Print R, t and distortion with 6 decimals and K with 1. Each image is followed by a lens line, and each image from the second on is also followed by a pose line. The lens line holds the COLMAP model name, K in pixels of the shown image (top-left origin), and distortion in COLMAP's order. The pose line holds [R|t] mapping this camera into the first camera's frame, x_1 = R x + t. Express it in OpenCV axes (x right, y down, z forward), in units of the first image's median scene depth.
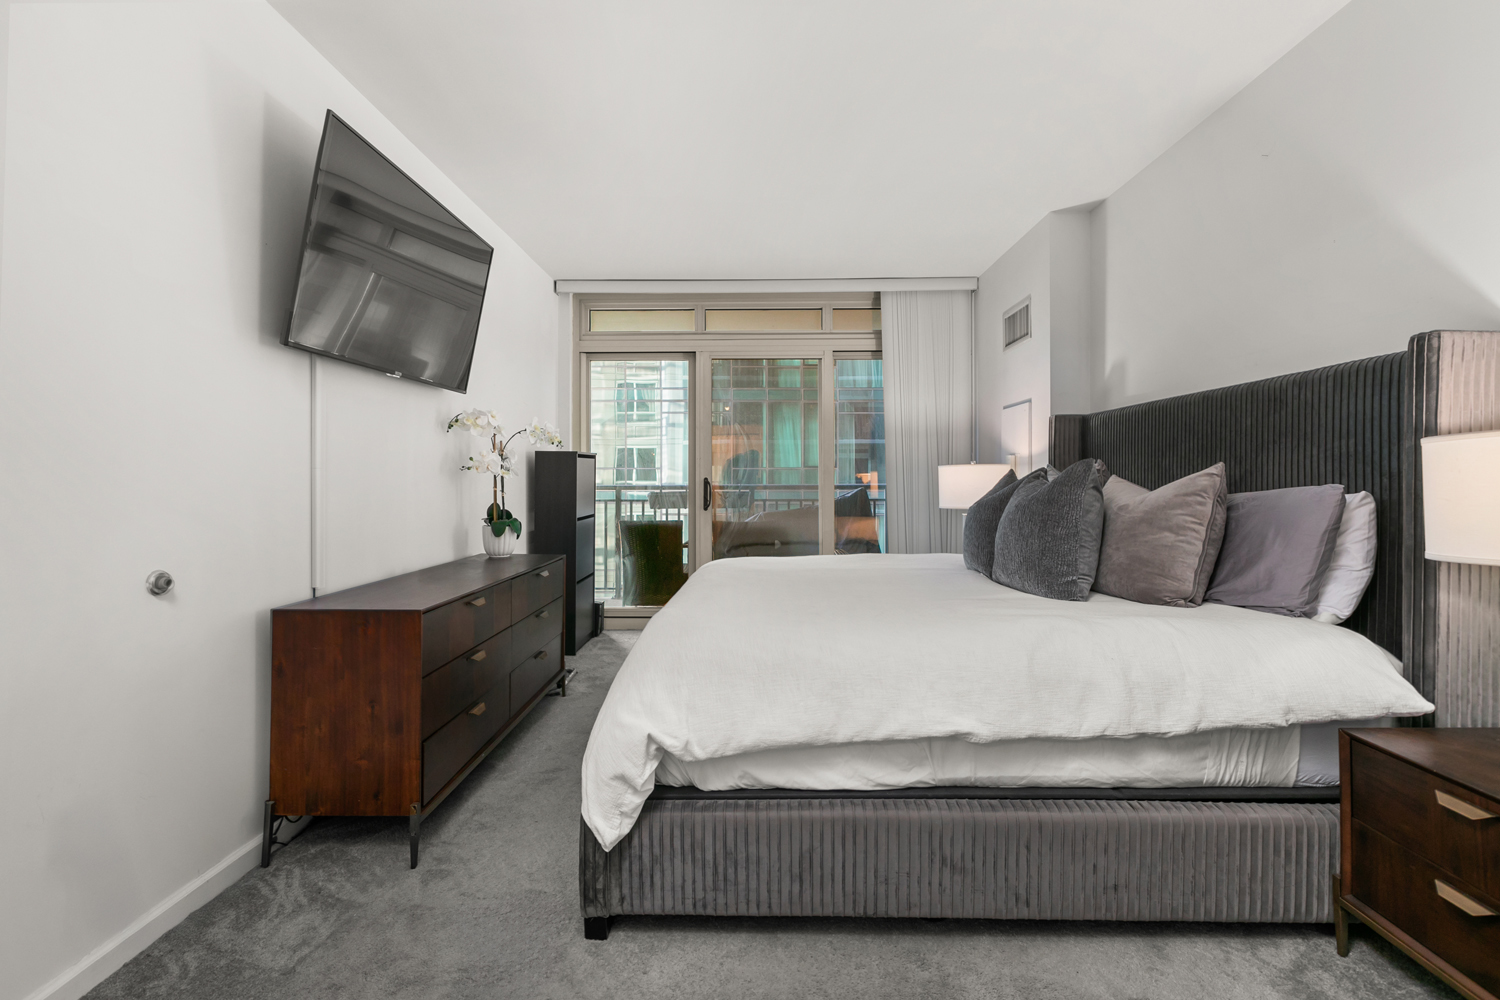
lens RADIAL K [[667.0, 0, 749.7], [0, 667.0, 492.1], [0, 0, 1]] dist [0.004124, -0.000280]
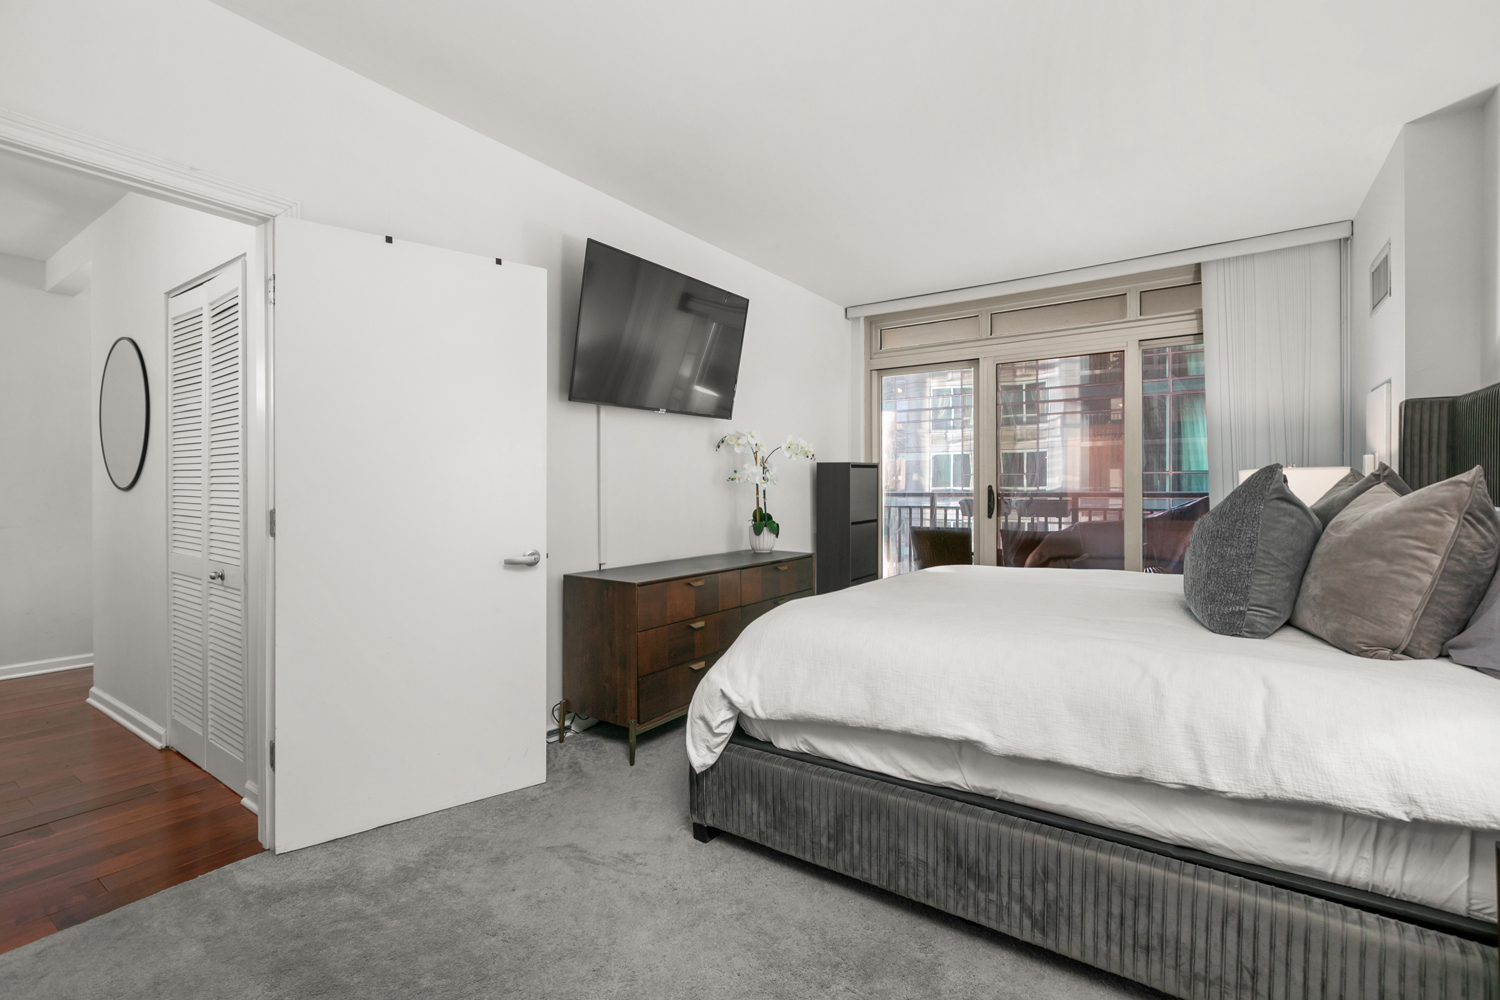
lens RADIAL K [[667.0, 0, 760.6], [0, 667.0, 505.2], [0, 0, 1]] dist [0.004124, -0.000280]
pose [[0.834145, 0.013902, -0.551370, 0.439816], [-0.008003, 0.999882, 0.013103, -0.005288], [0.551487, -0.006517, 0.834158, -0.016461]]
